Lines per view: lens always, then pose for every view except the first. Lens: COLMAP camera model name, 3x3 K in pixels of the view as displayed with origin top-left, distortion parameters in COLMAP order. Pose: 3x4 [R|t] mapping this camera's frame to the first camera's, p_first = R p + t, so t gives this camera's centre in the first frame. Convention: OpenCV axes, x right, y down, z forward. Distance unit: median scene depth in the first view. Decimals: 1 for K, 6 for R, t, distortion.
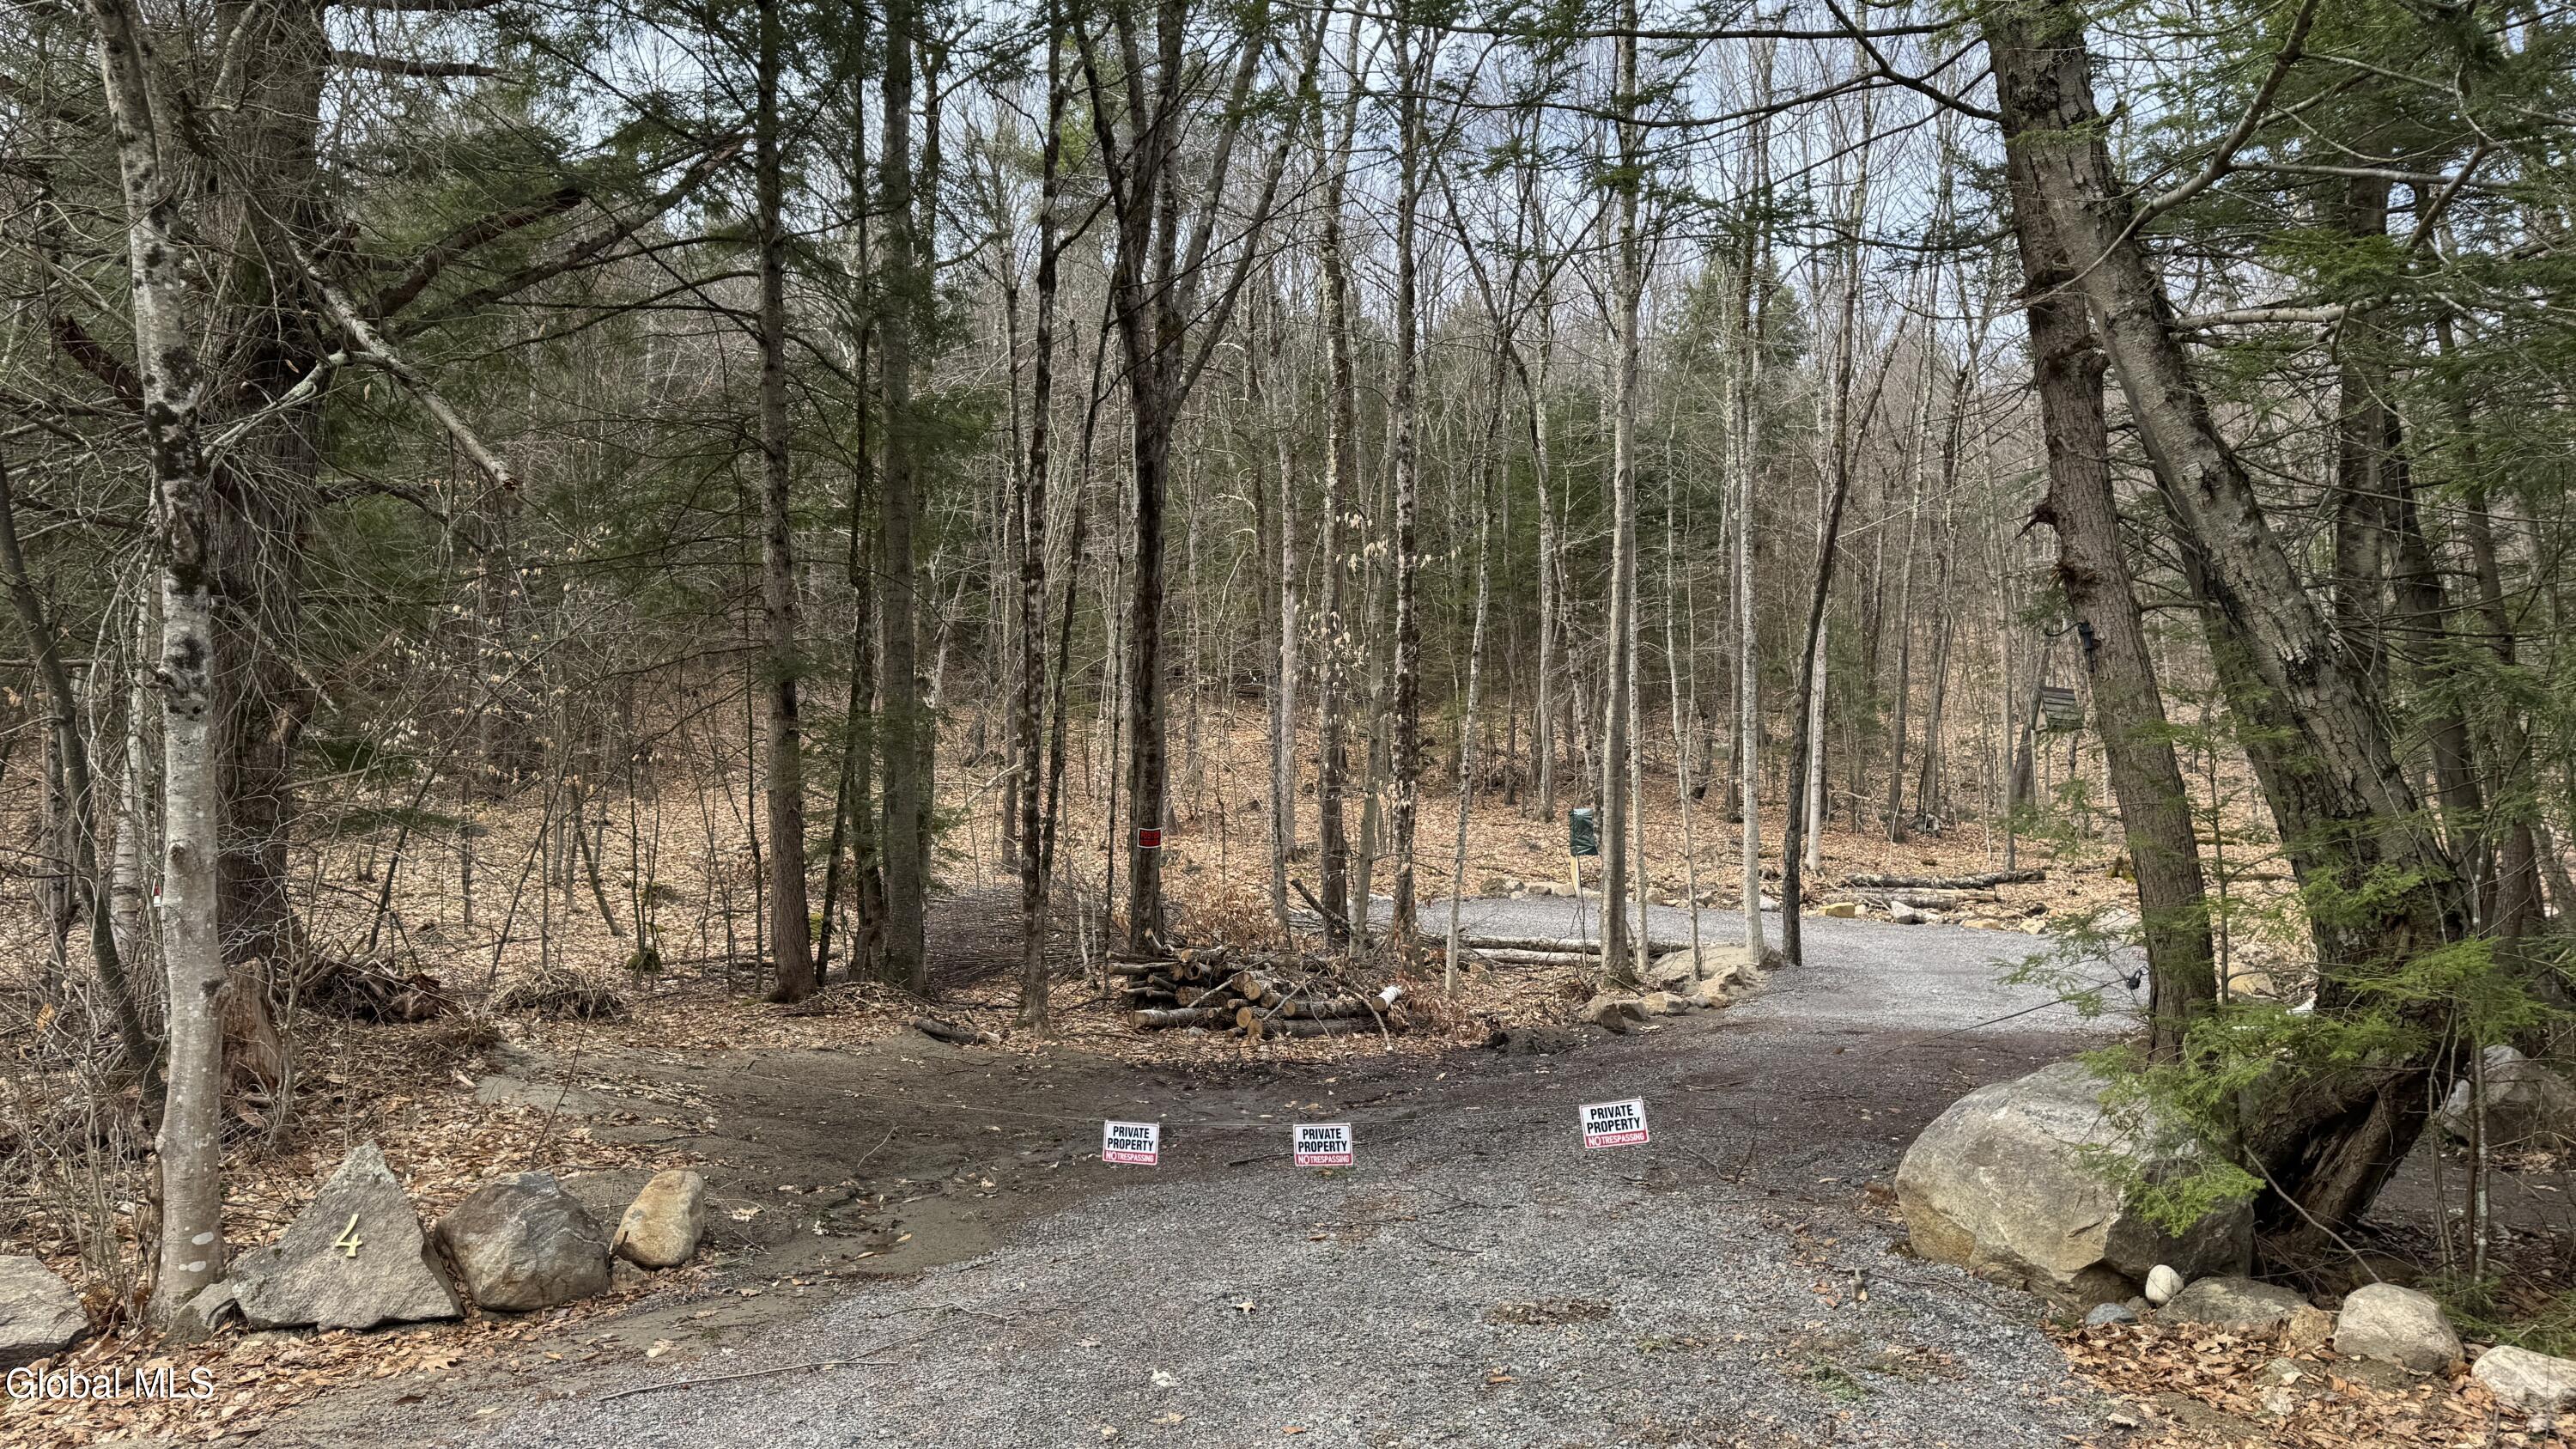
lens RADIAL K [[1772.3, 0, 1302.2], [0, 1772.3, 709.2], [0, 0, 1]] dist [0.066332, -0.110945]
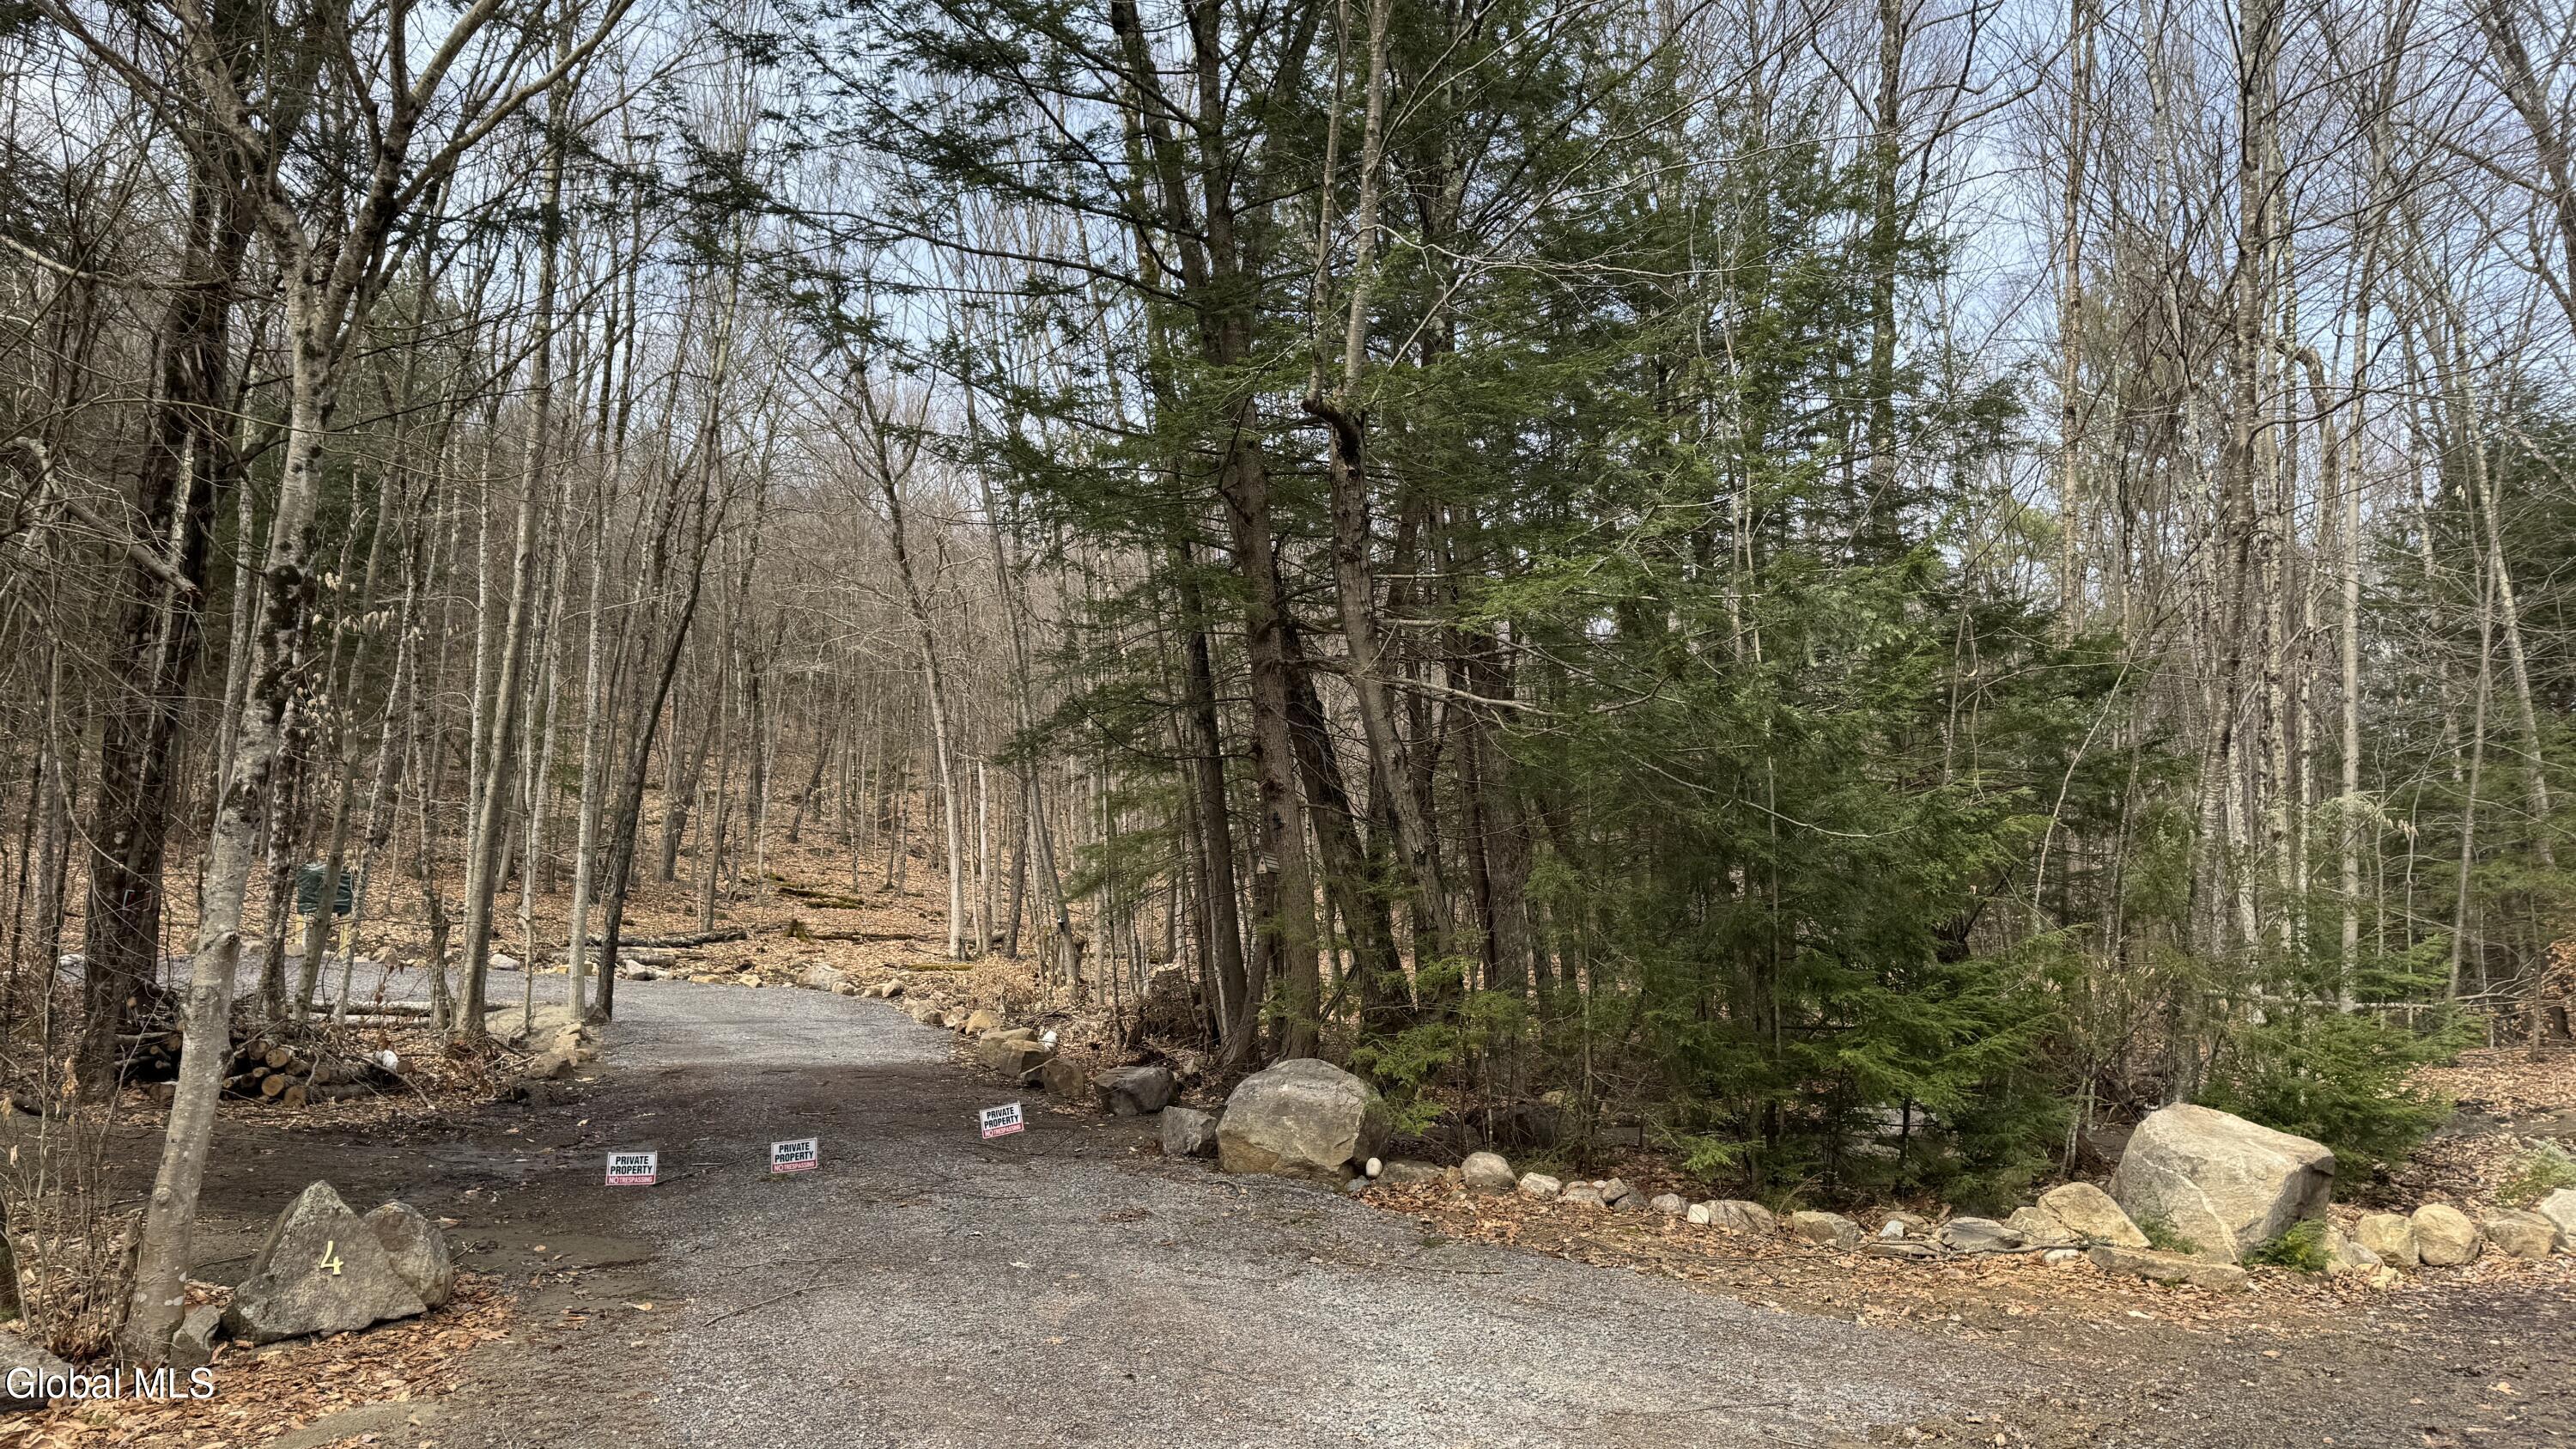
lens RADIAL K [[1772.3, 0, 1309.1], [0, 1772.3, 726.6], [0, 0, 1]] dist [0.066332, -0.110945]
pose [[0.715251, 0.088090, 0.693294, -0.867874], [-0.074055, 0.995992, -0.050151, -0.048765], [-0.694933, -0.015472, 0.718908, -0.303003]]
